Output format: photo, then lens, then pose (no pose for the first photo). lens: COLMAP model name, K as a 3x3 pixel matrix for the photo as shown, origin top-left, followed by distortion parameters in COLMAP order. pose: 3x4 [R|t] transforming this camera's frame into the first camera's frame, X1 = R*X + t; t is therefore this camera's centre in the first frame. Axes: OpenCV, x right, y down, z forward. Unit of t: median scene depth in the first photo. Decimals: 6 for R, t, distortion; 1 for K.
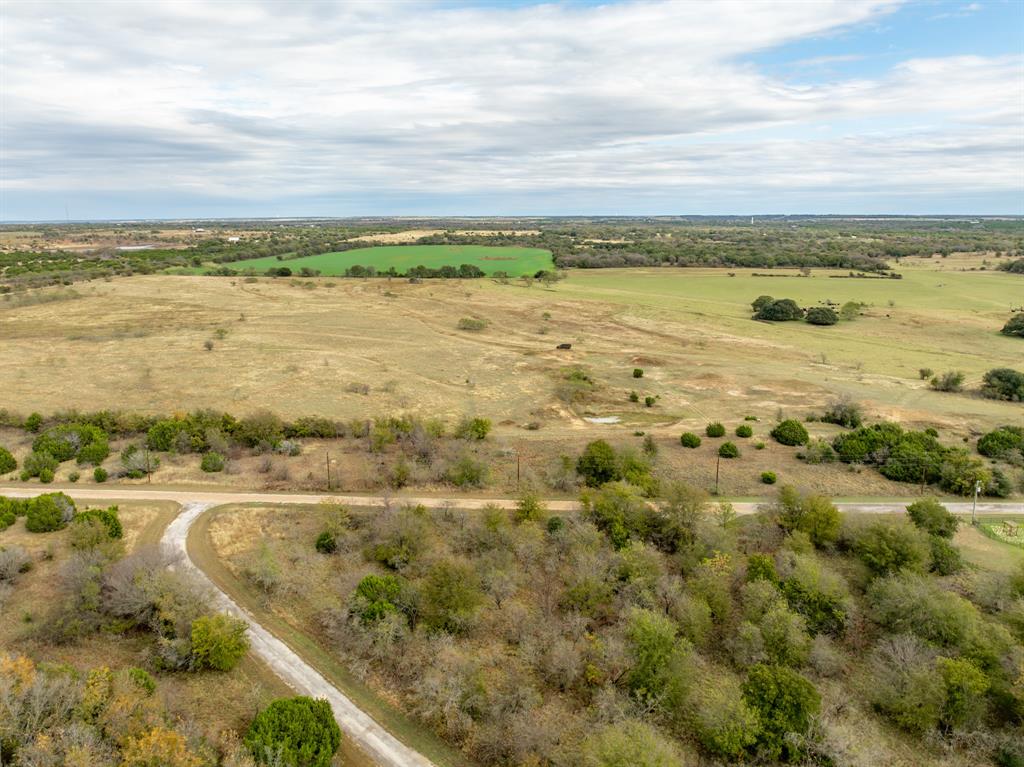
lens RADIAL K [[759.1, 0, 459.3], [0, 759.1, 383.3], [0, 0, 1]] dist [-0.023856, 0.002223]
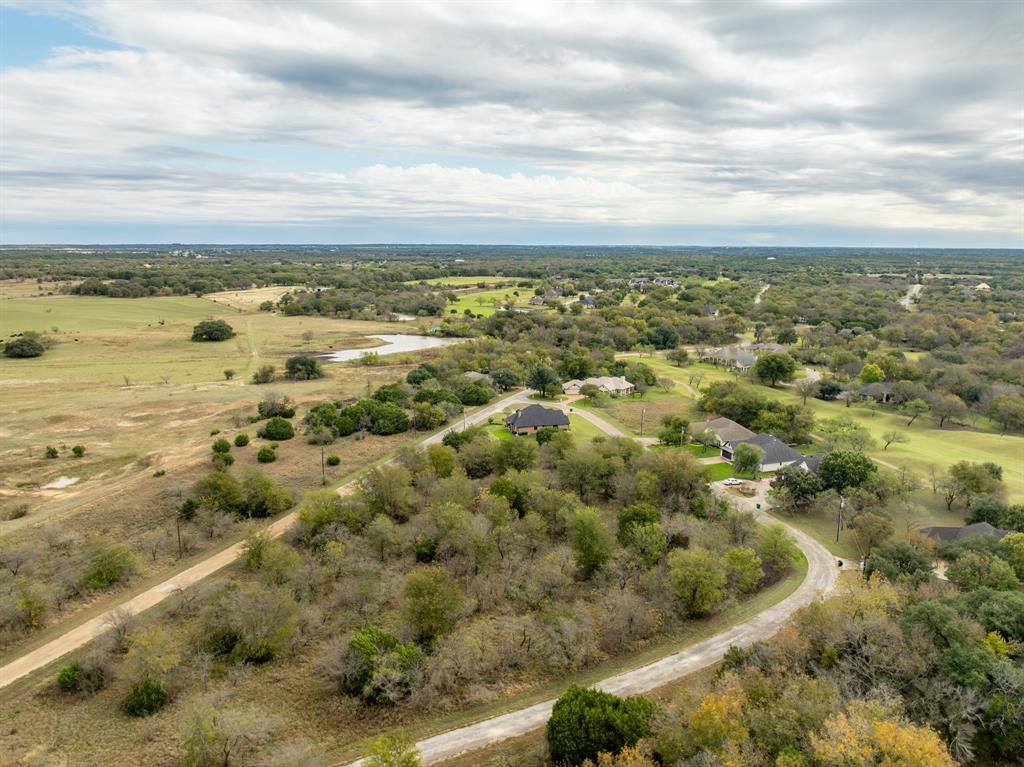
lens RADIAL K [[759.1, 0, 459.3], [0, 759.1, 383.3], [0, 0, 1]] dist [-0.023856, 0.002223]
pose [[0.267987, -0.166358, 0.948951, -0.153711], [0.204473, 0.972361, 0.112717, -0.020824], [-0.941474, 0.163828, 0.294596, 0.101292]]
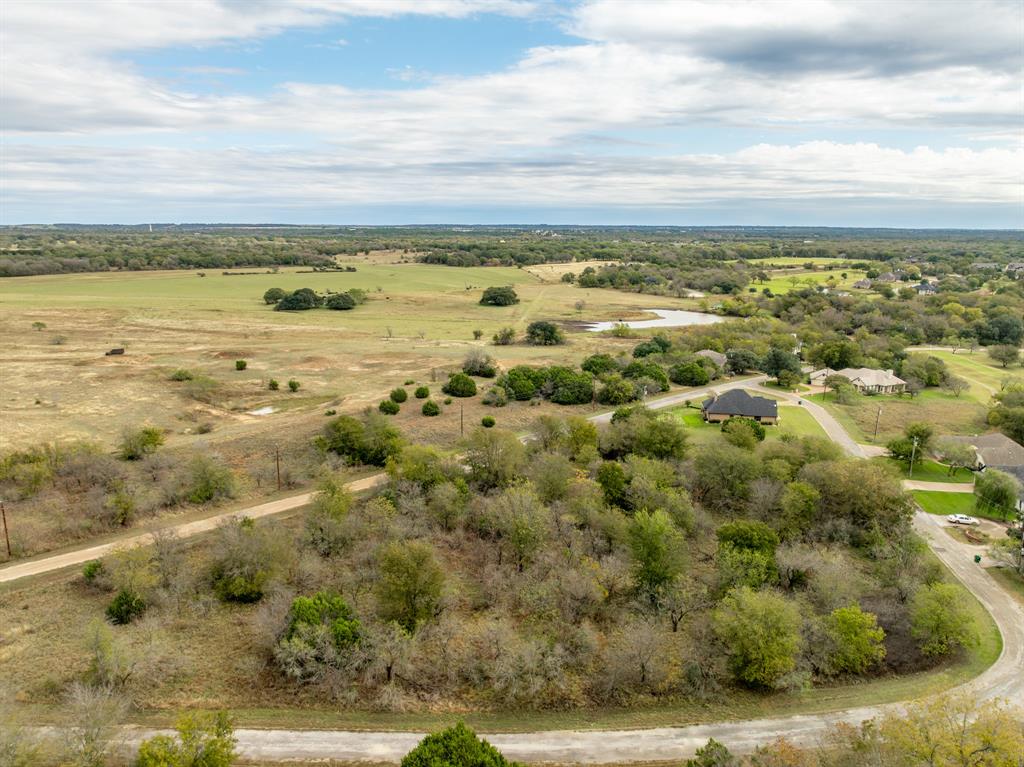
lens RADIAL K [[717.8, 0, 492.6], [0, 717.8, 440.0], [0, 0, 1]] dist [-0.018946, 0.008709]
pose [[0.673673, -0.192217, 0.713594, -0.084634], [0.142175, 0.981255, 0.130093, 0.002719], [-0.725224, 0.013815, 0.688374, 0.057993]]
